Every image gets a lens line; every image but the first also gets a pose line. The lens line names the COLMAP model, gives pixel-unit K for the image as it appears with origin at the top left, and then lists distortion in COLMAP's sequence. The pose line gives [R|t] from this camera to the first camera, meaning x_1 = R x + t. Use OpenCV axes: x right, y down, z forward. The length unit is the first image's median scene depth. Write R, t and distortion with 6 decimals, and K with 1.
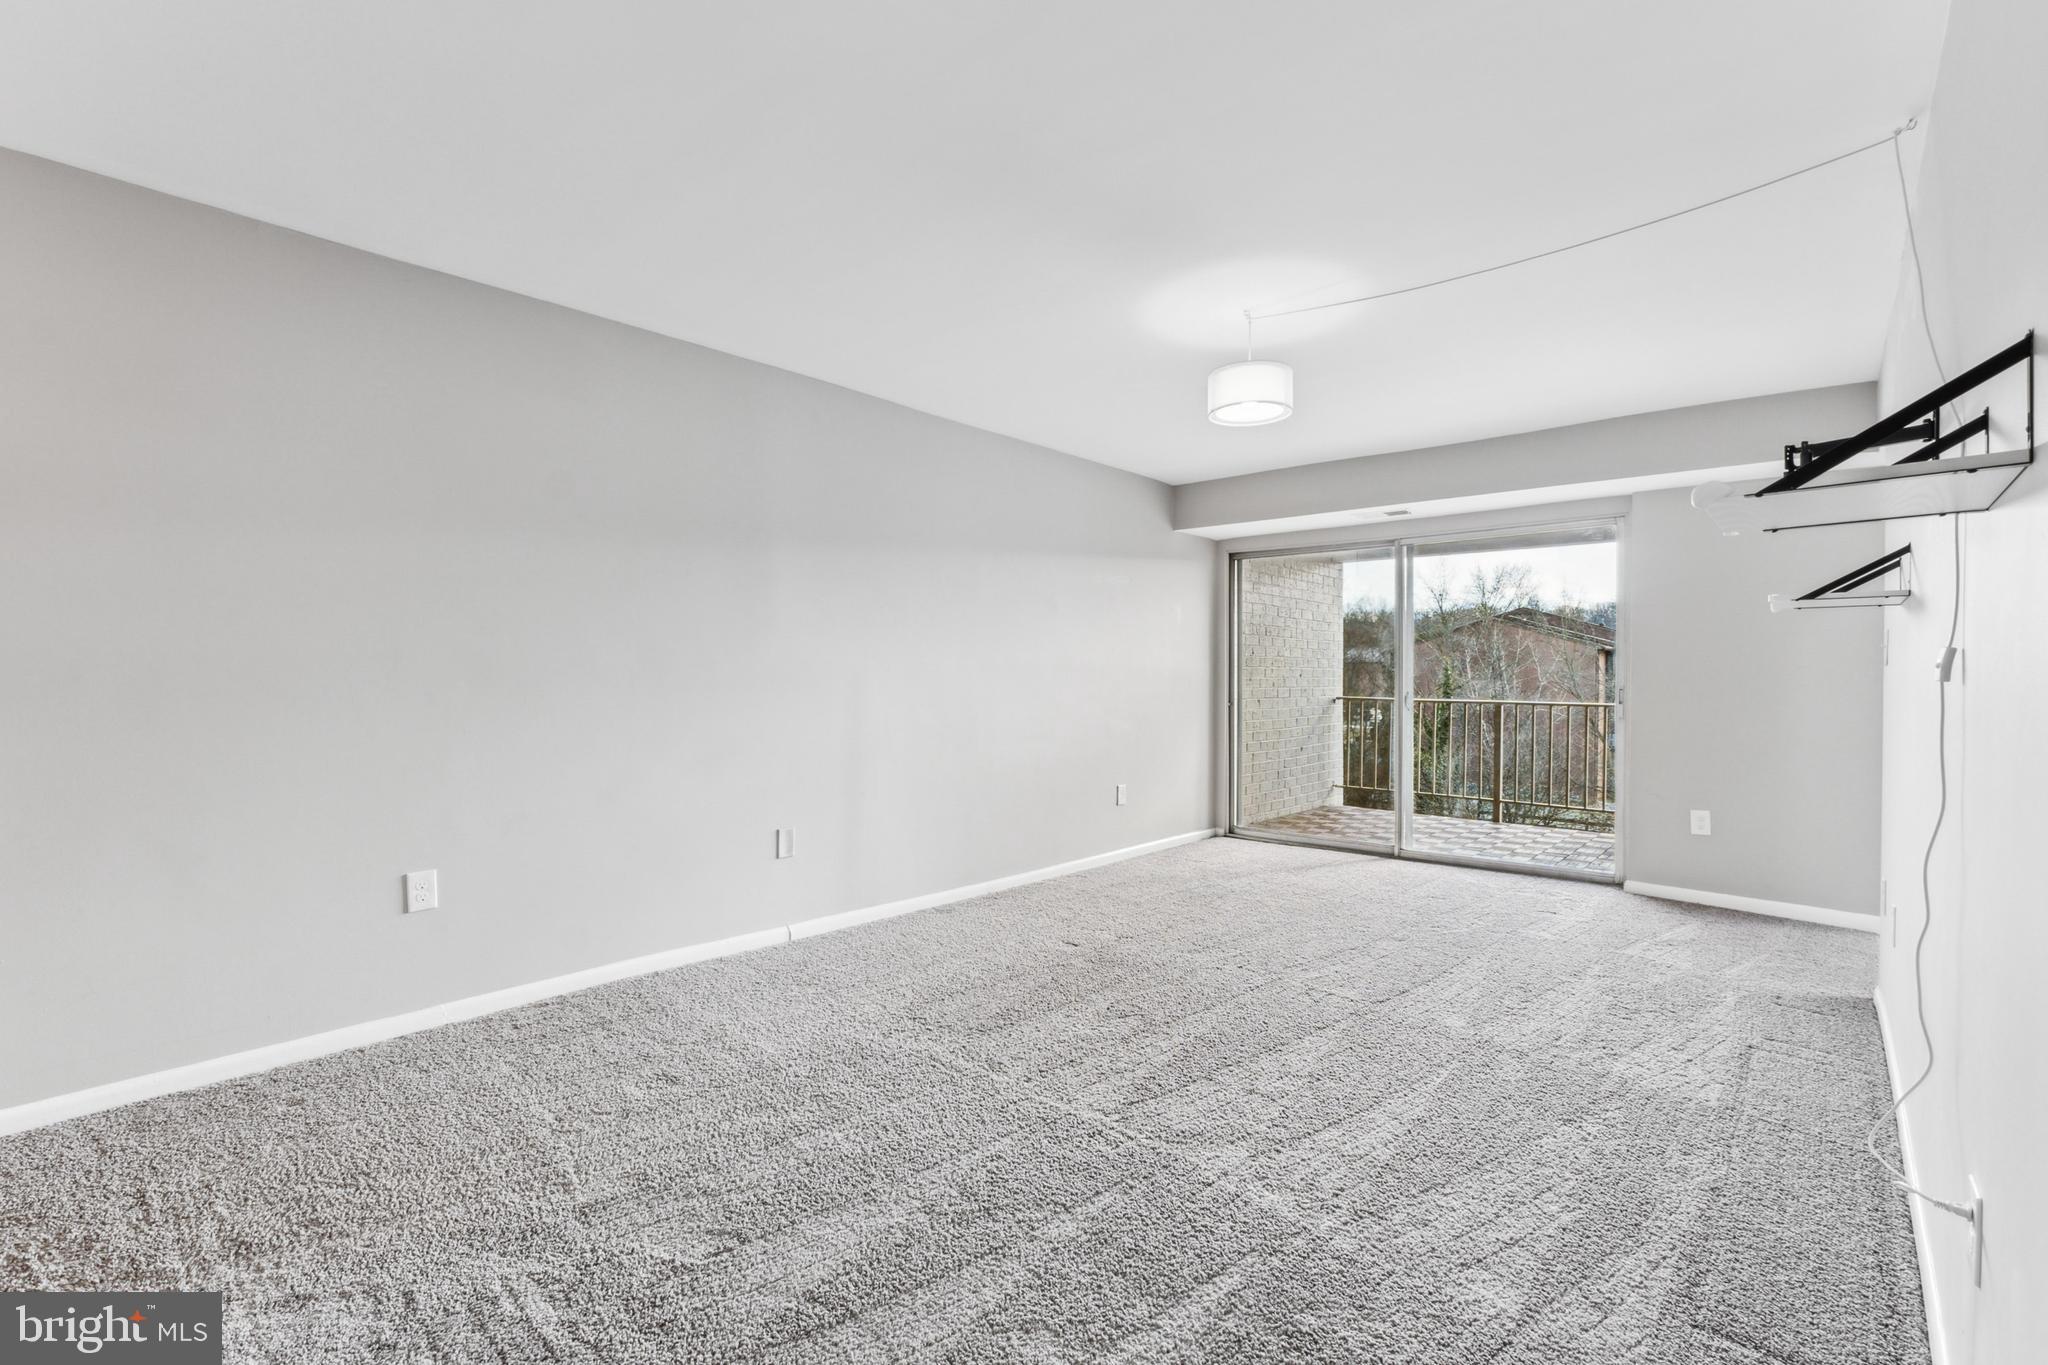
lens RADIAL K [[917.0, 0, 1006.2], [0, 917.0, 684.8], [0, 0, 1]] dist [-0.001402, -0.000382]
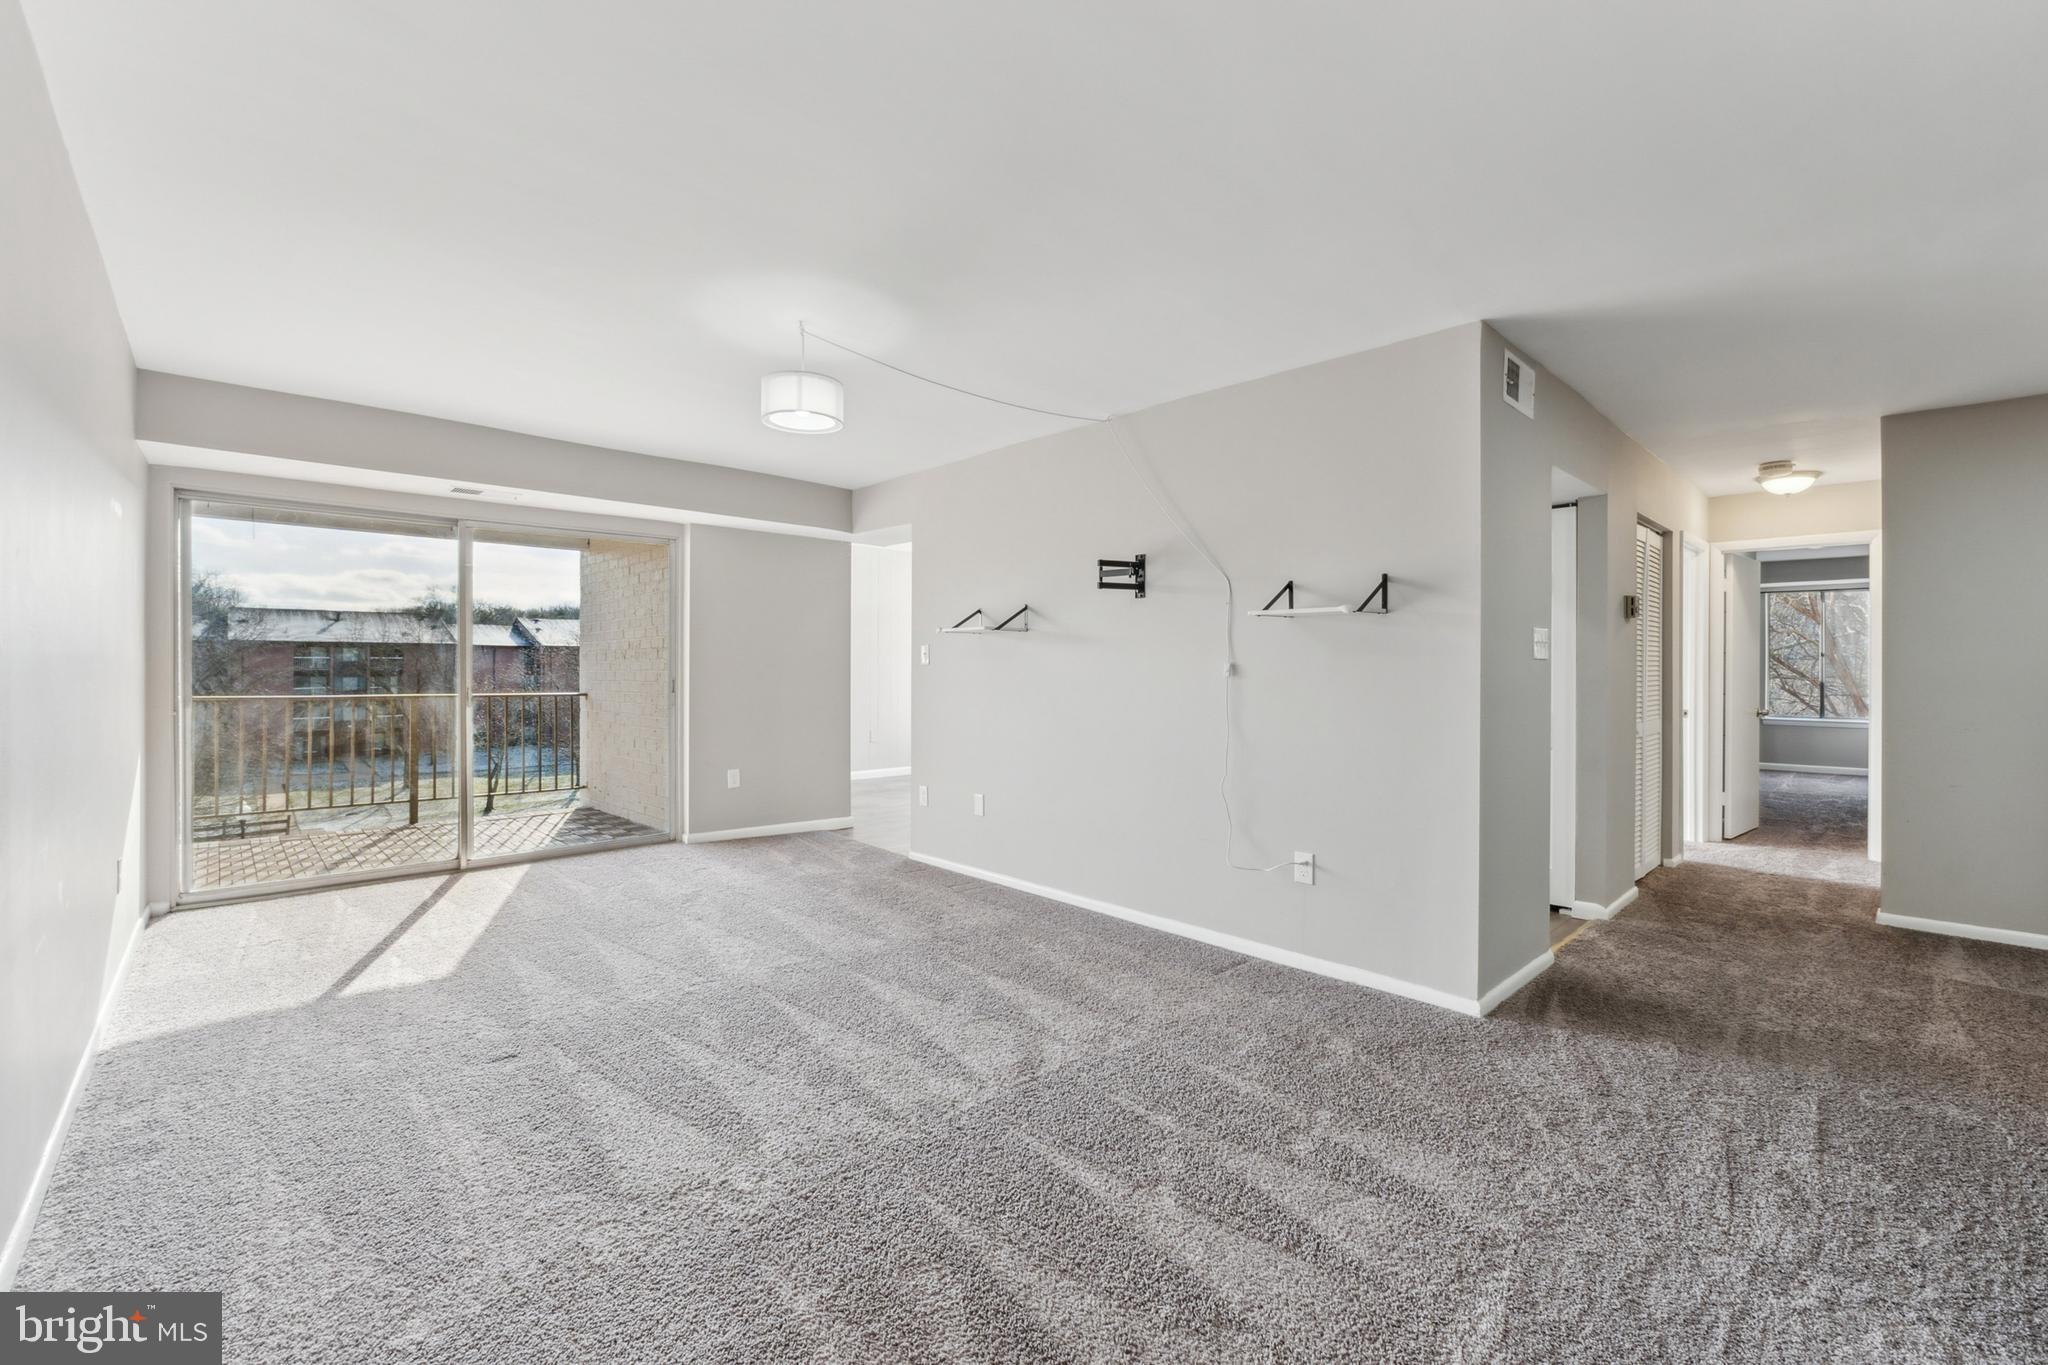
lens RADIAL K [[874.9, 0, 1031.7], [0, 874.9, 669.0], [0, 0, 1]] dist [-0.011620, -0.000092]
pose [[0.060661, -0.005334, 0.998144, -0.397330], [0.006394, 0.999967, 0.004955, -0.011551], [-0.998138, 0.006082, 0.060693, 0.386657]]
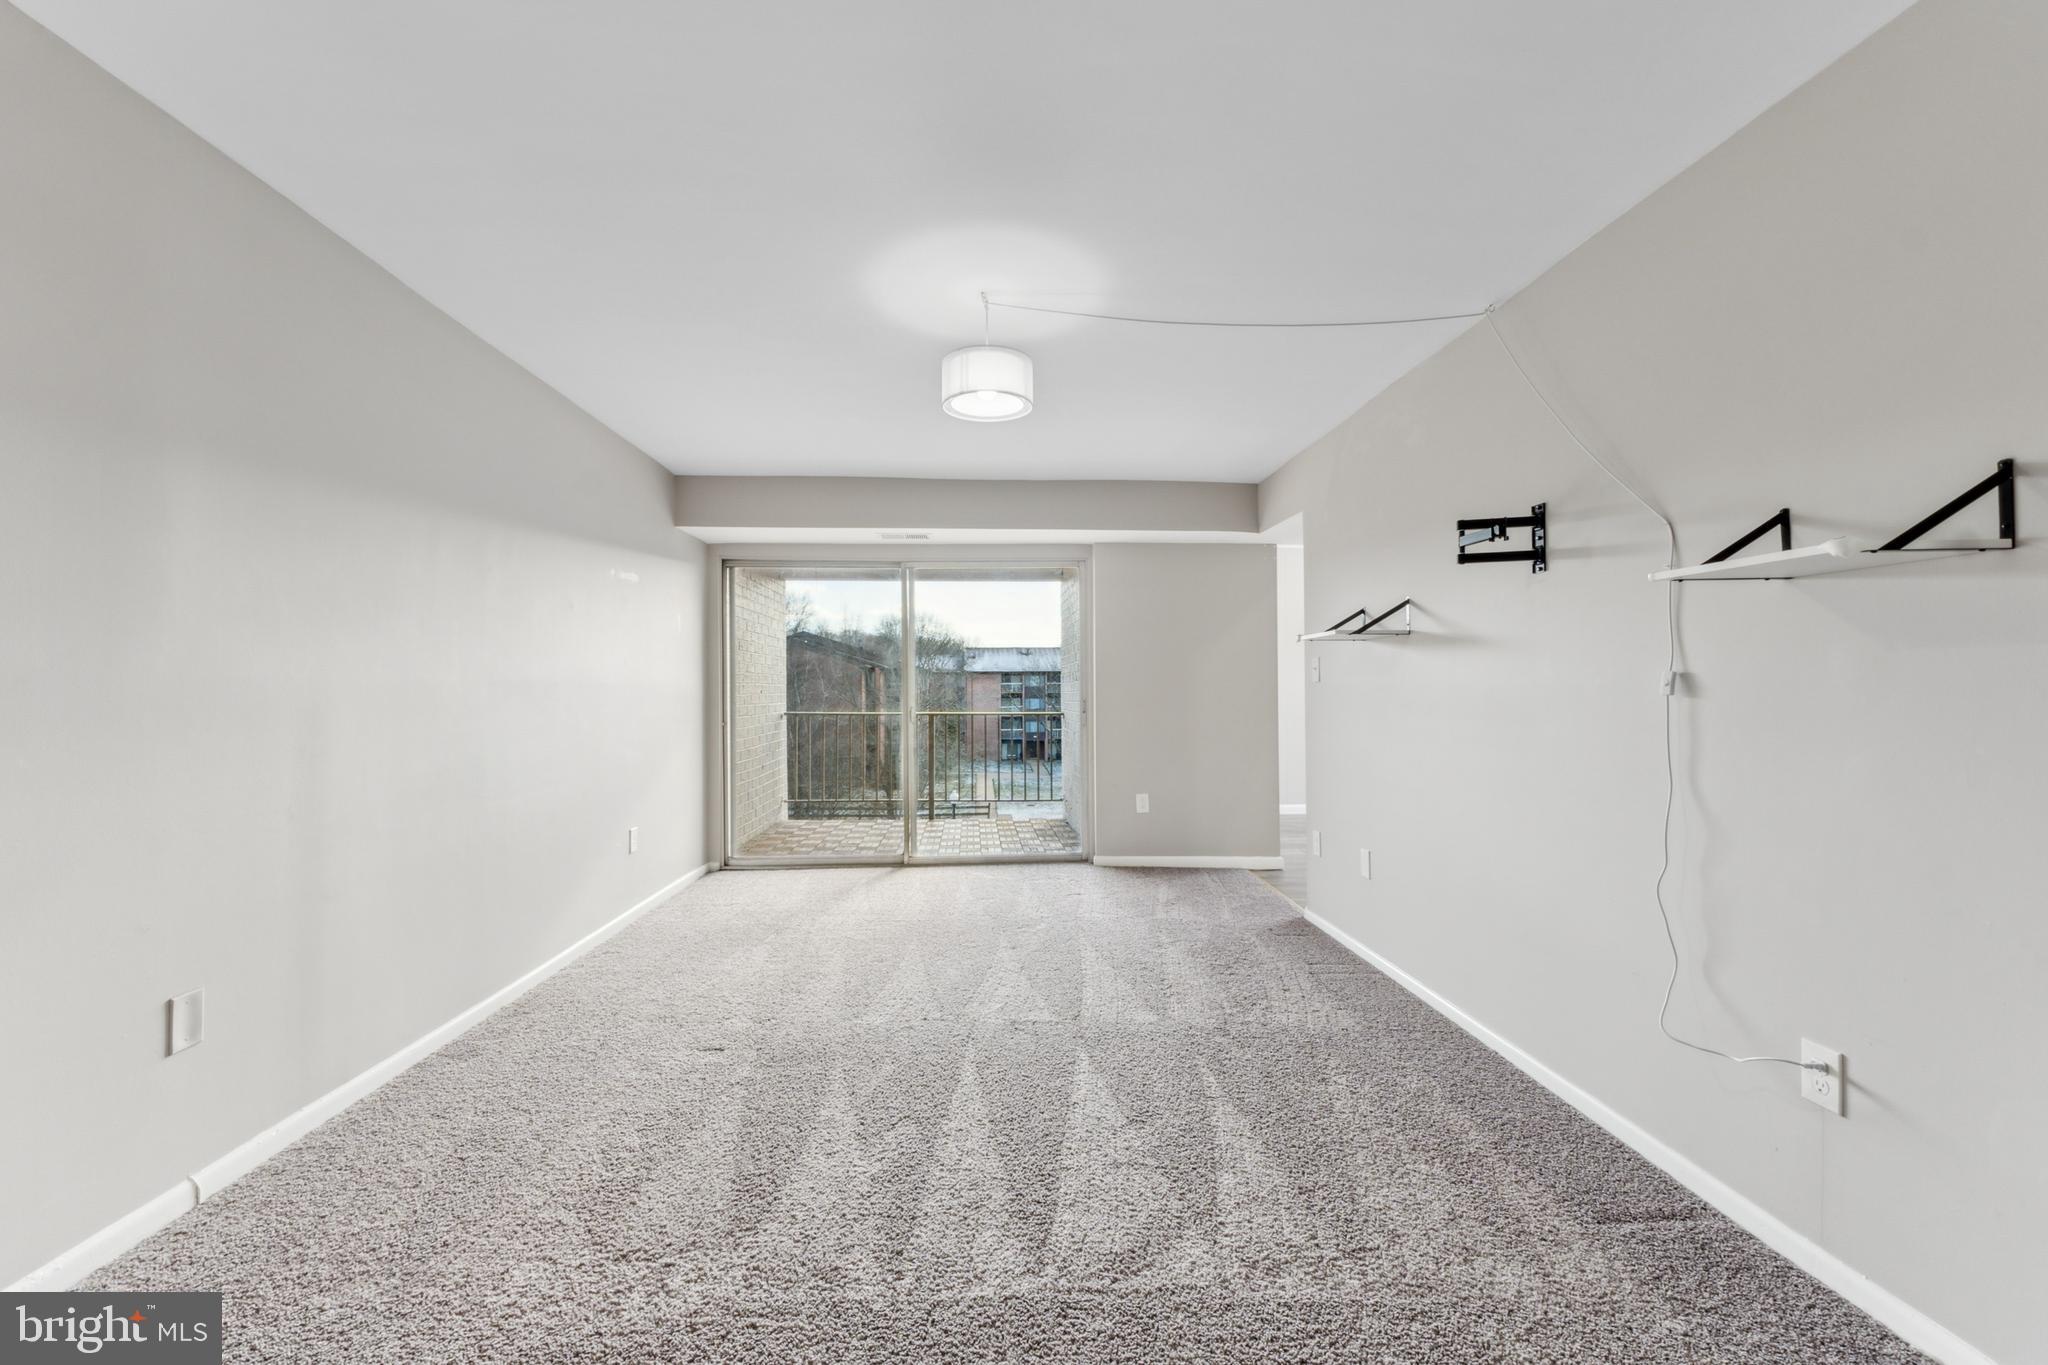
lens RADIAL K [[853.3, 0, 1024.0], [0, 853.3, 682.5], [0, 0, 1]] dist [-0.011413, -0.000174]
pose [[0.698482, -0.001907, 0.715626, -0.176001], [0.015177, 0.999811, -0.012149, -0.006543], [-0.715467, 0.019347, 0.698378, 0.220595]]
